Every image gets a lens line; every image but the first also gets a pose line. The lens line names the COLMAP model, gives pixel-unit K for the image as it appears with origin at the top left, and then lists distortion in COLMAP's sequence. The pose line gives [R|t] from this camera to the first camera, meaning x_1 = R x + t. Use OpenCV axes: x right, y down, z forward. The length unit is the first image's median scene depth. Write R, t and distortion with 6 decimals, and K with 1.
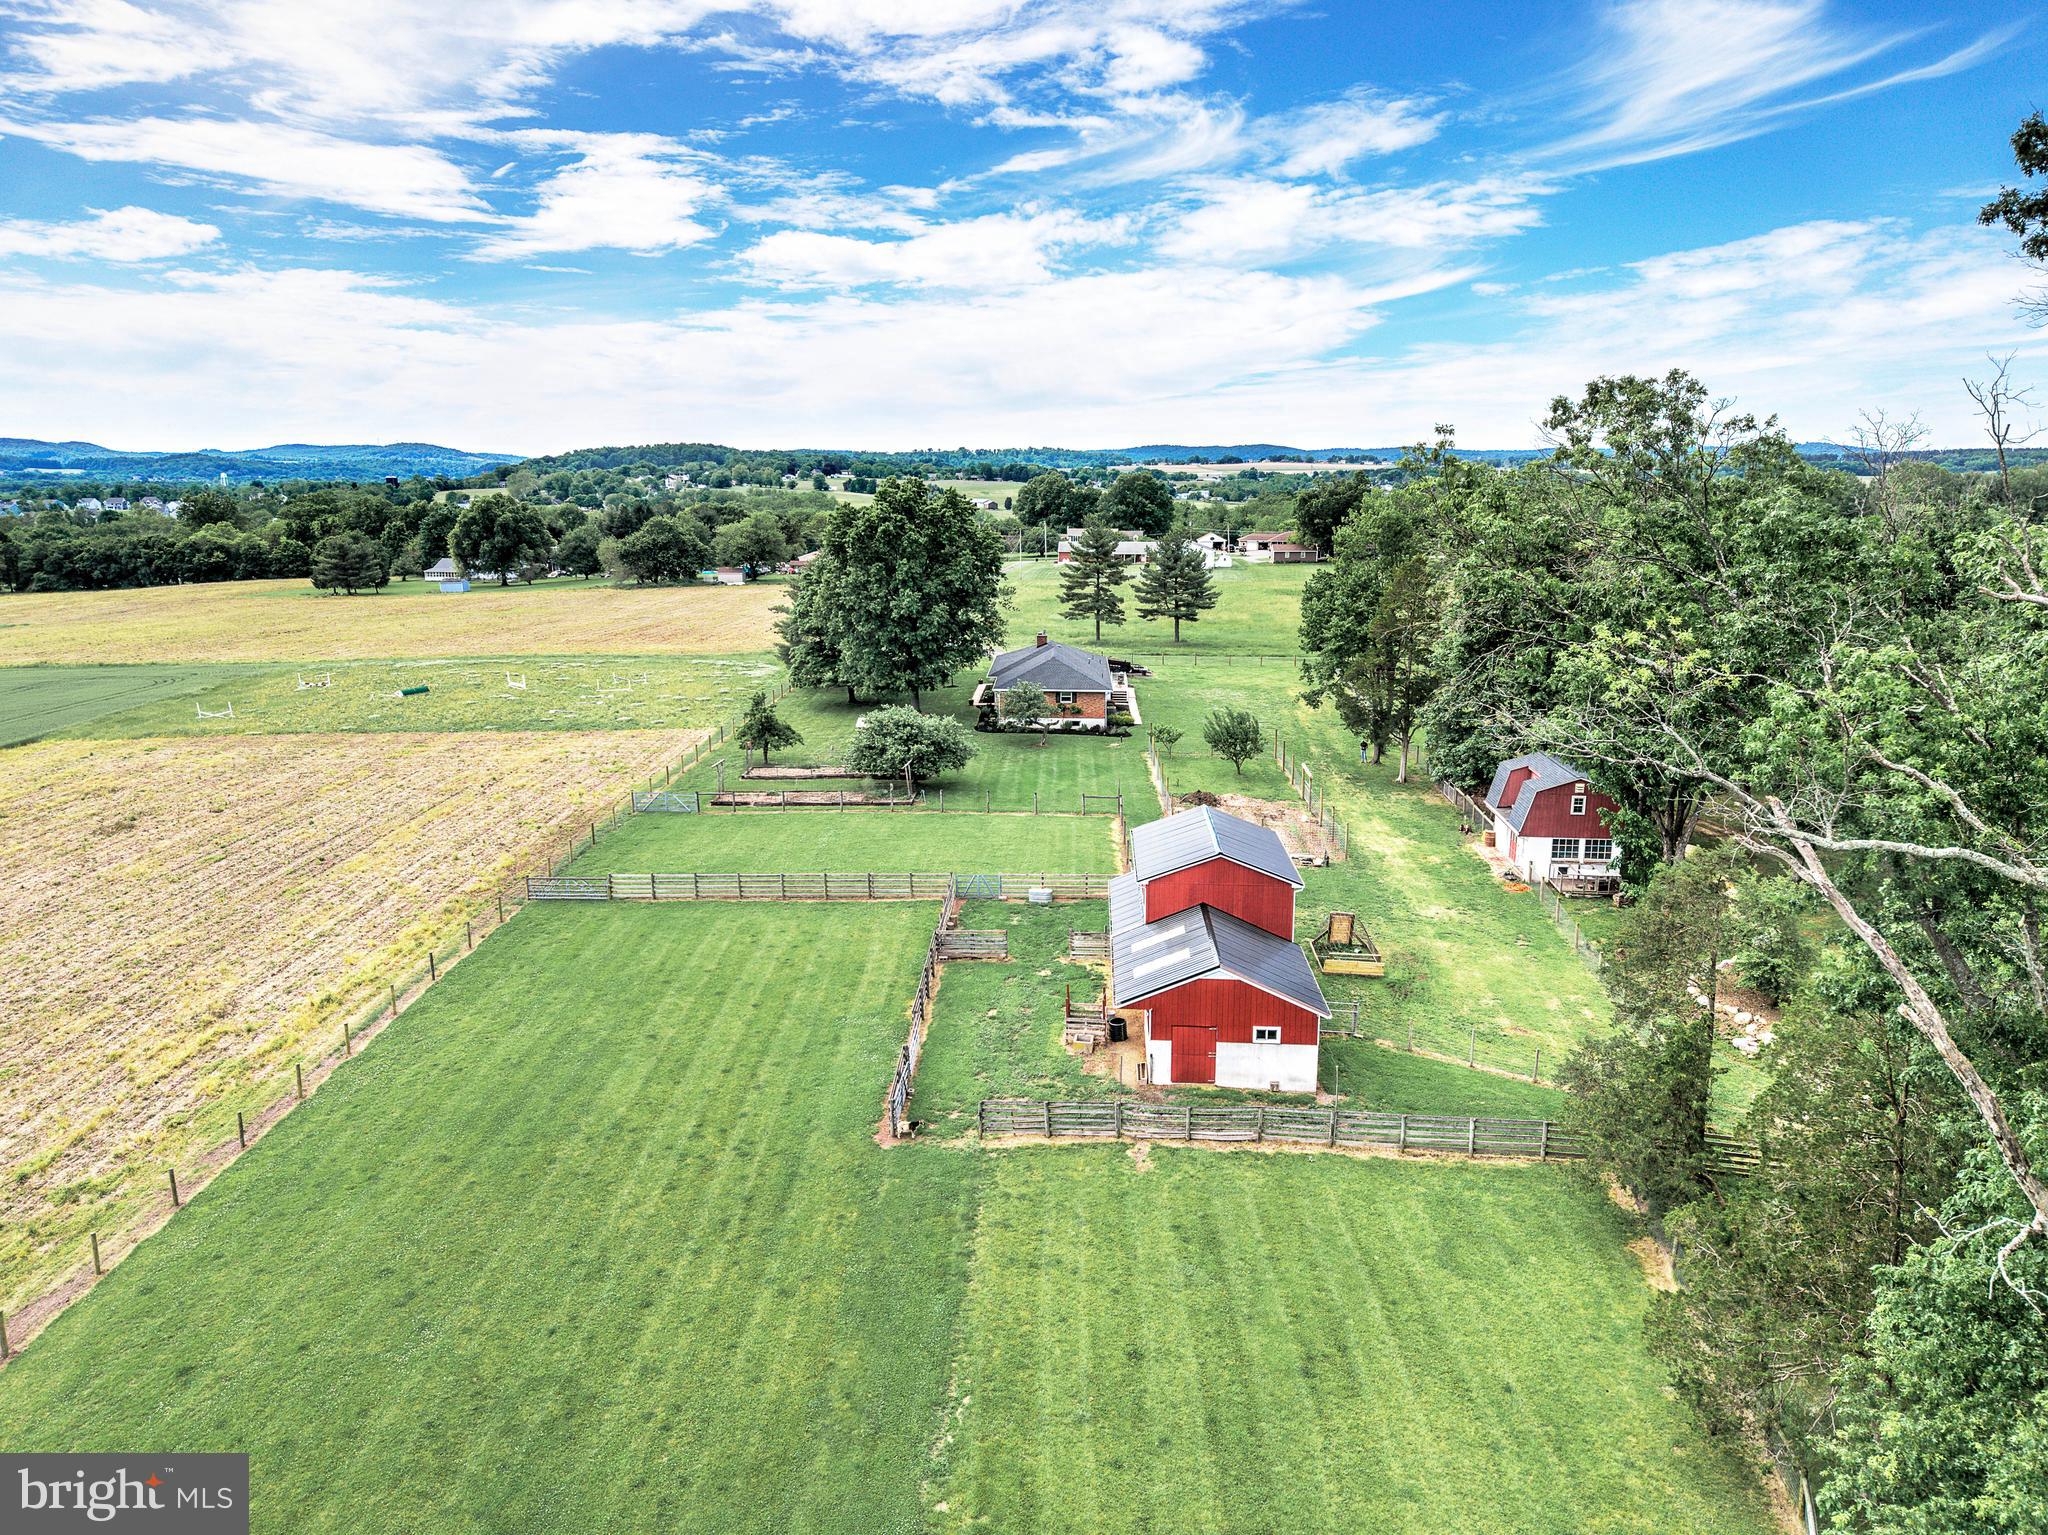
lens RADIAL K [[1405.8, 0, 1024.0], [0, 1405.8, 767.5], [0, 0, 1]] dist [0.064159, -0.076282]
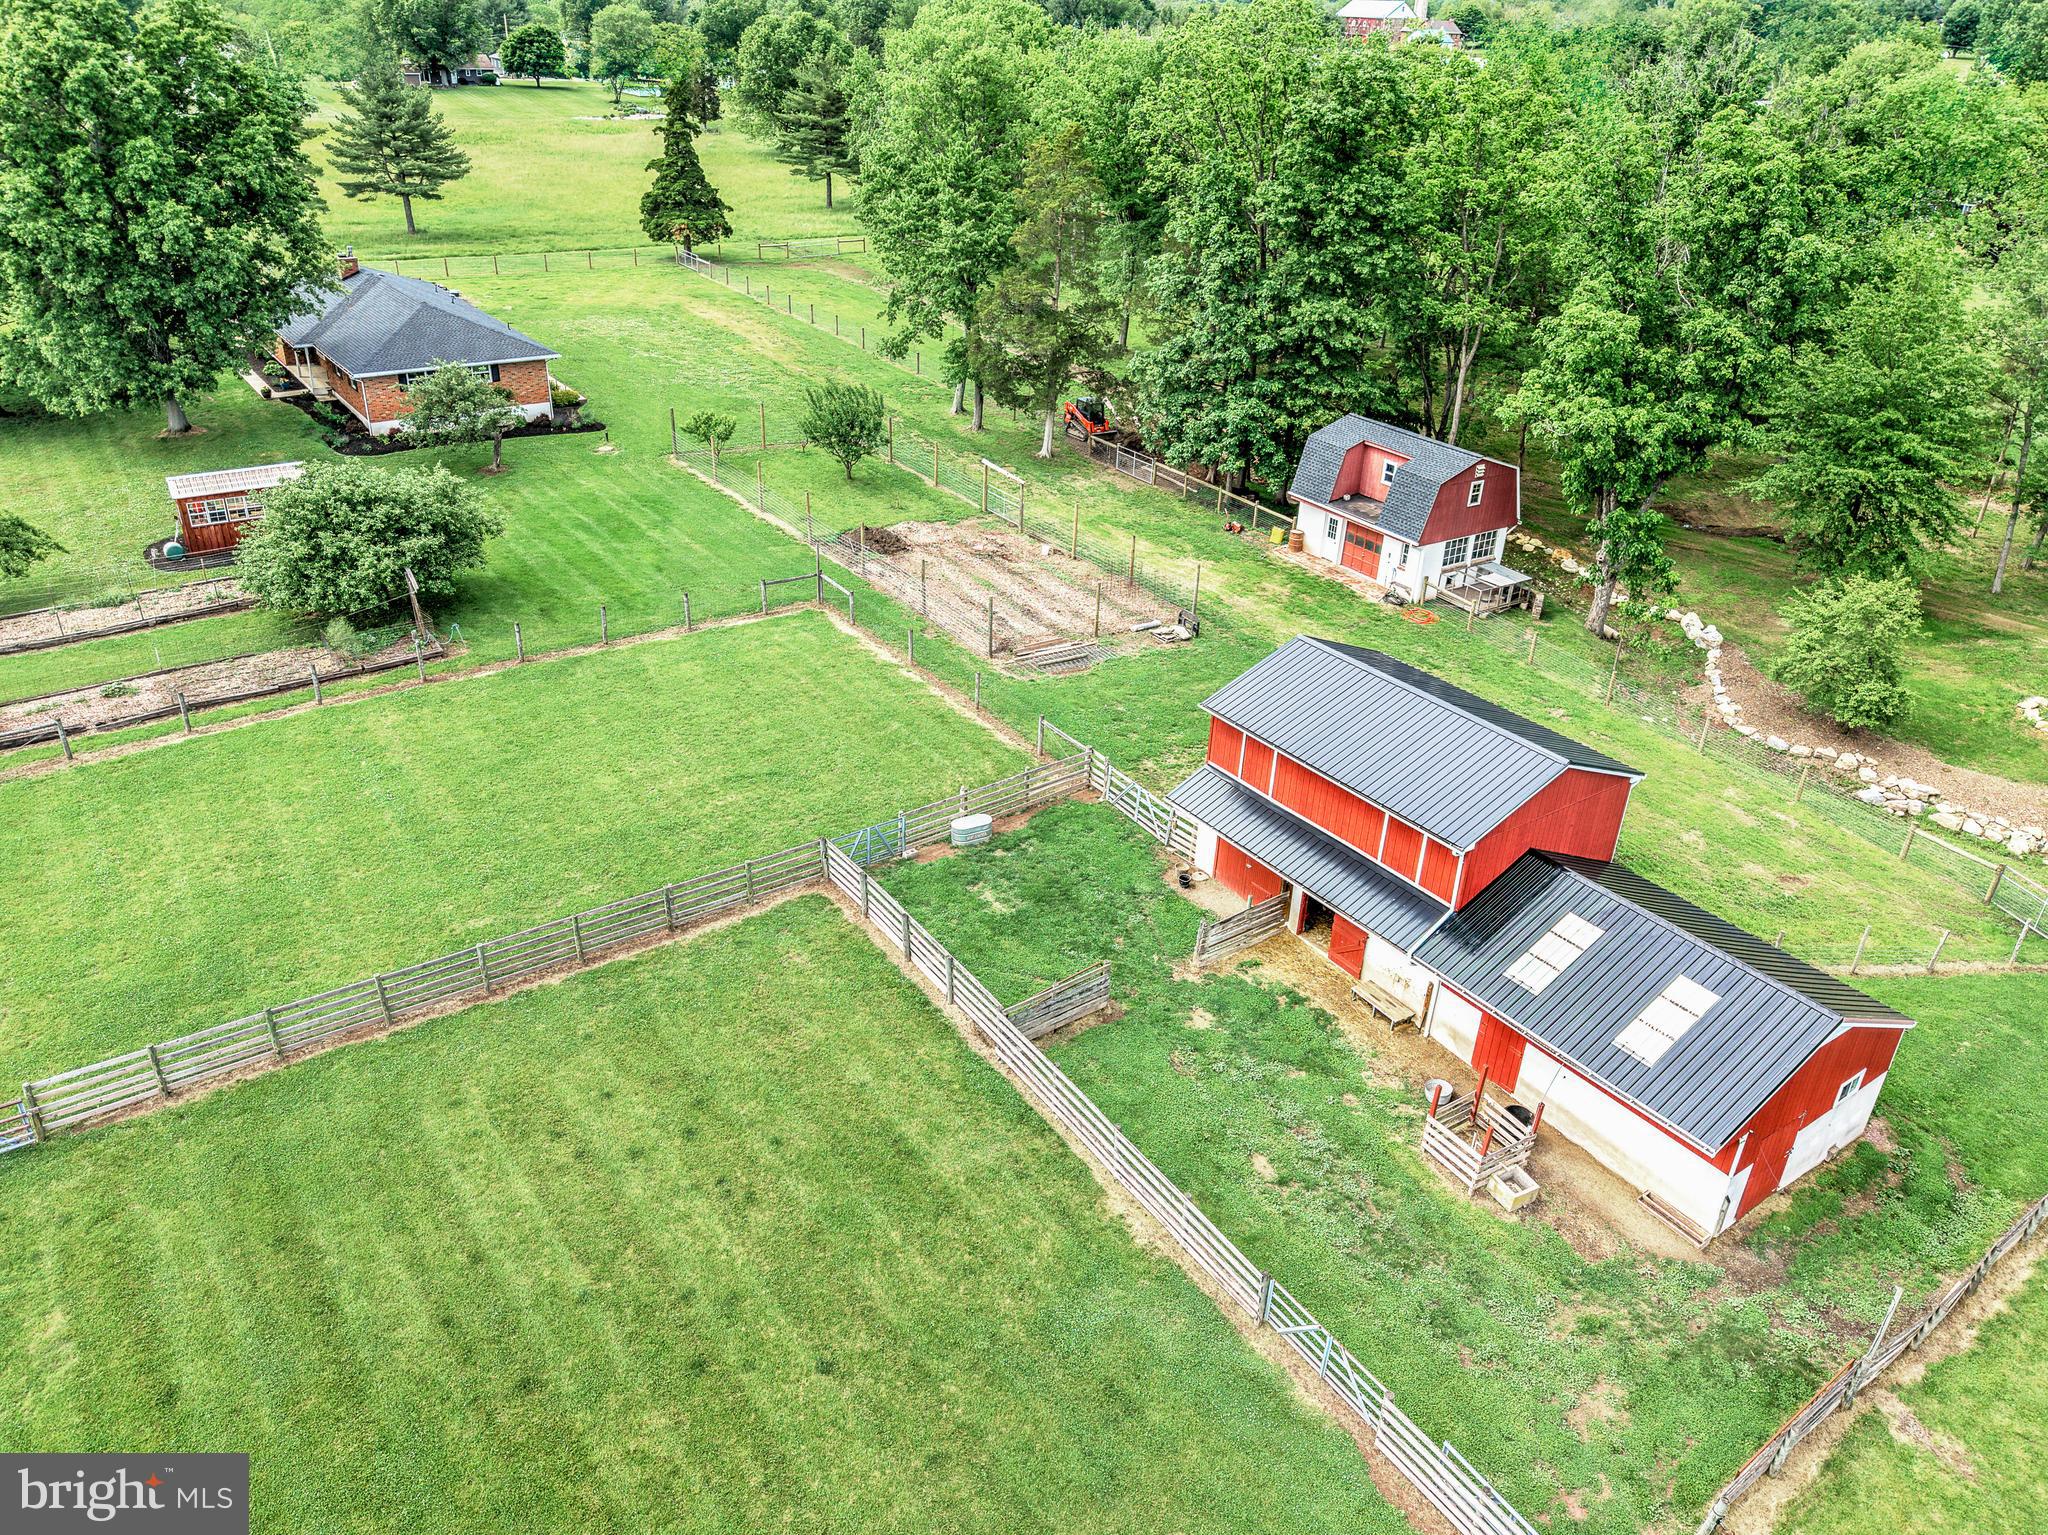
lens RADIAL K [[1405.8, 0, 1024.0], [0, 1405.8, 767.5], [0, 0, 1]] dist [0.064159, -0.076282]
pose [[0.784885, -0.274686, 0.555431, -0.215660], [0.092347, 0.938218, 0.333496, -0.091598], [-0.612722, -0.210463, 0.761759, 0.444154]]
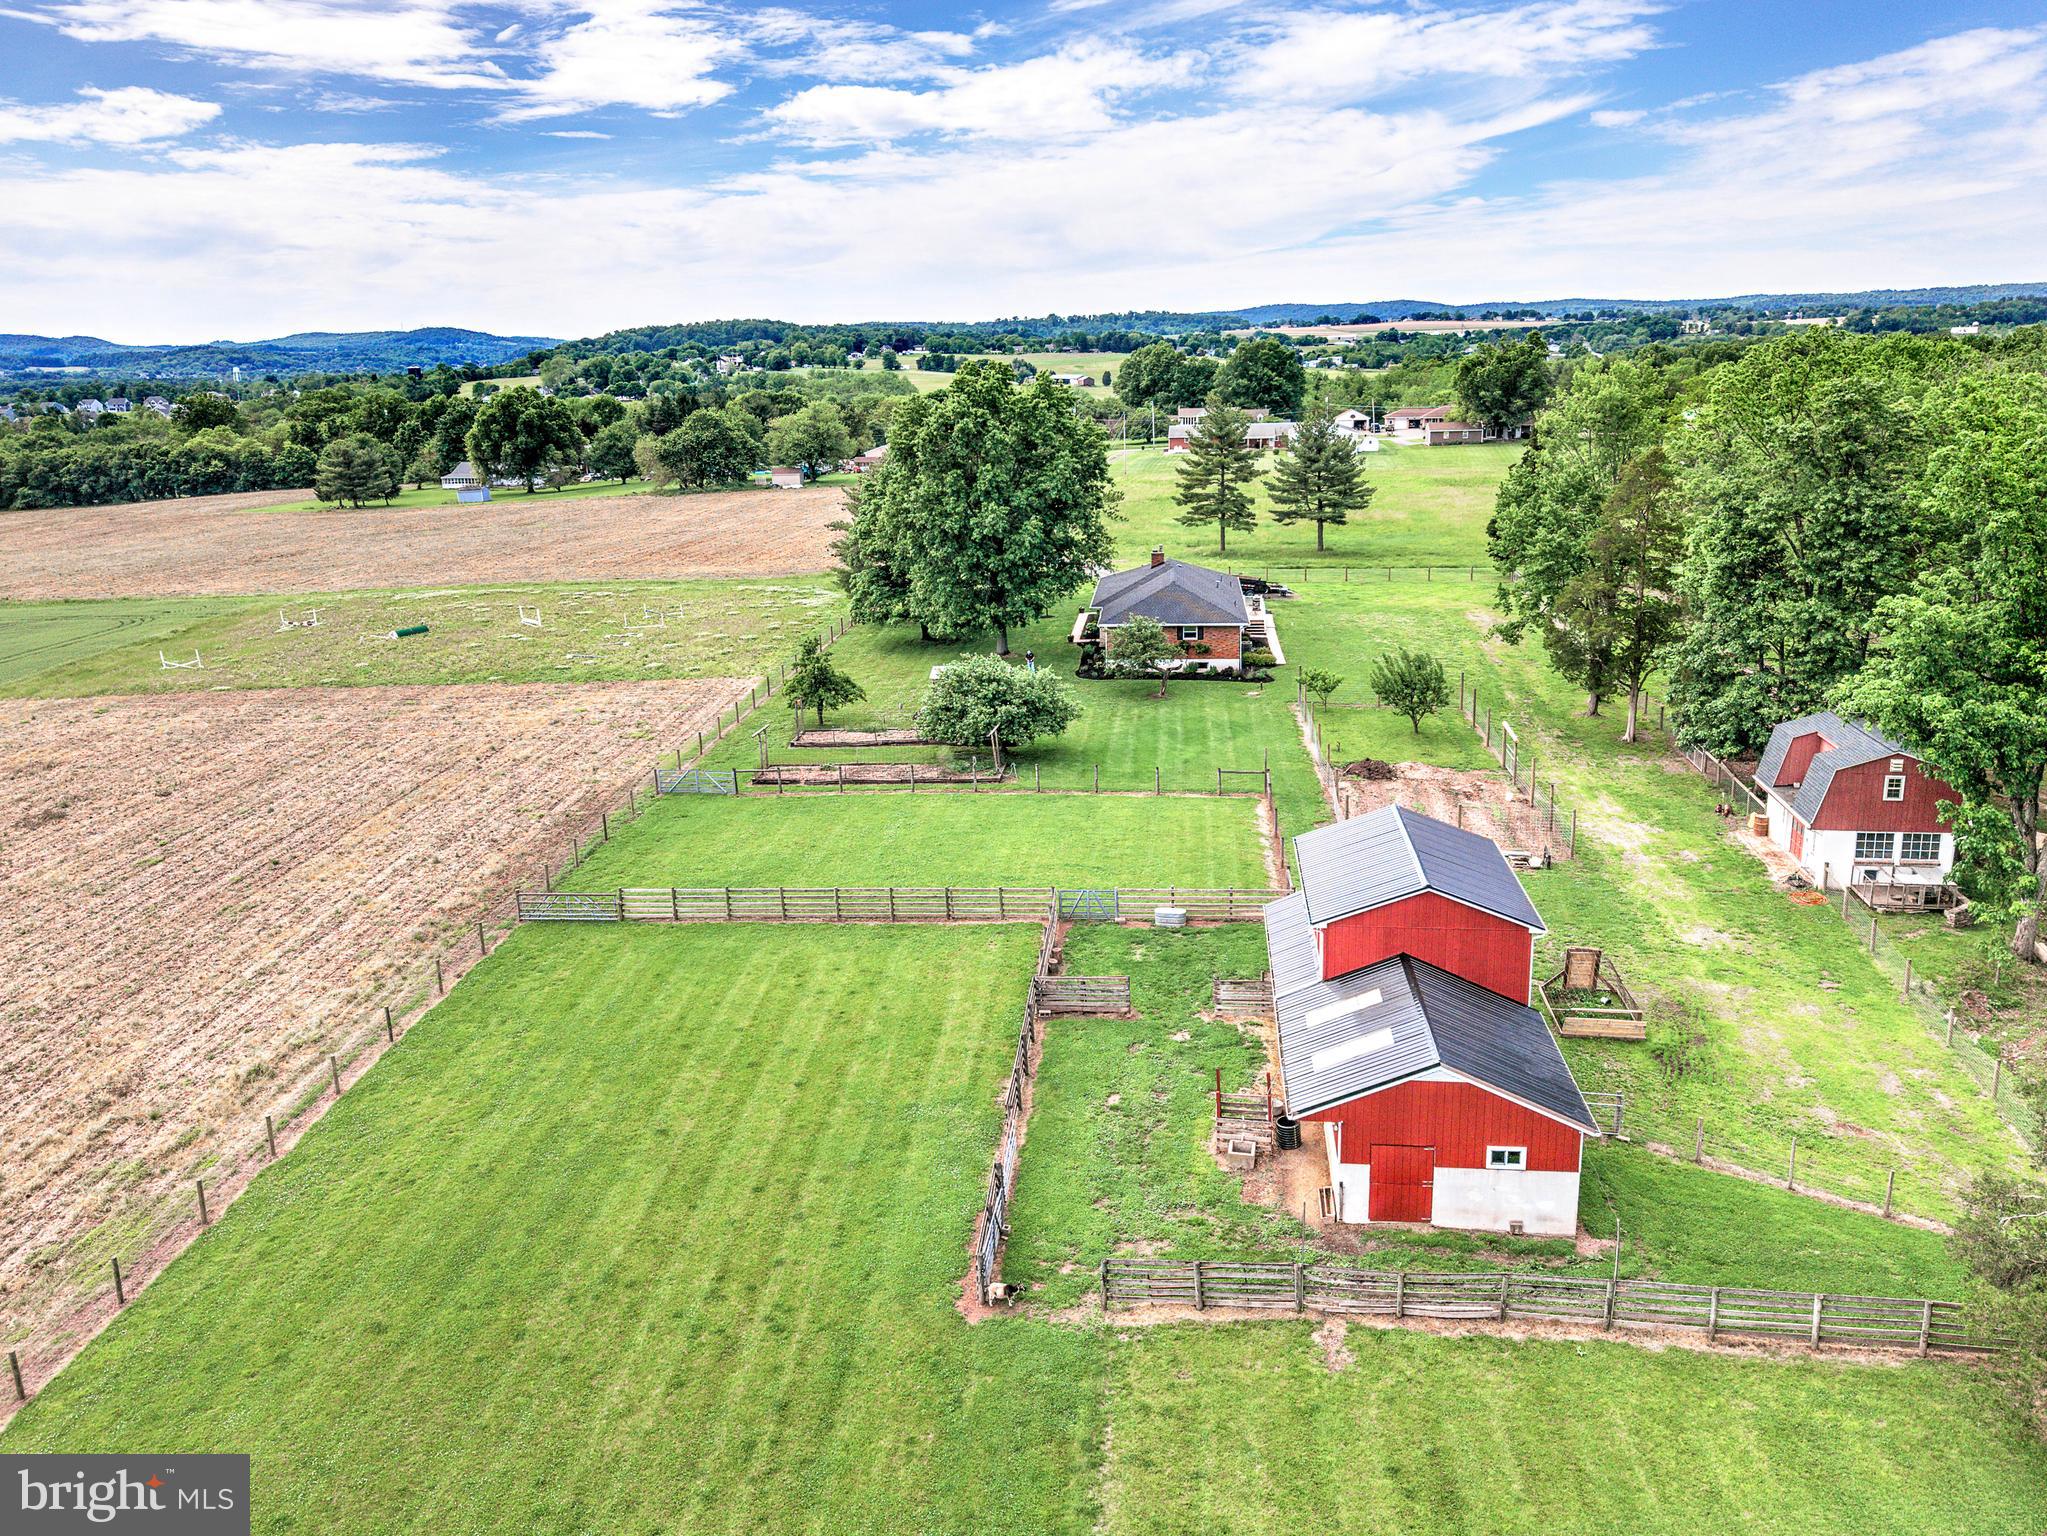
lens RADIAL K [[1576.6, 0, 1035.9], [0, 1576.6, 768.6], [0, 0, 1]] dist [0.051008, -0.061422]
pose [[0.998250, -0.011662, -0.057968, -0.008607], [0.014953, 0.998281, 0.056675, -0.030907], [0.057208, -0.057443, 0.996708, 0.116543]]
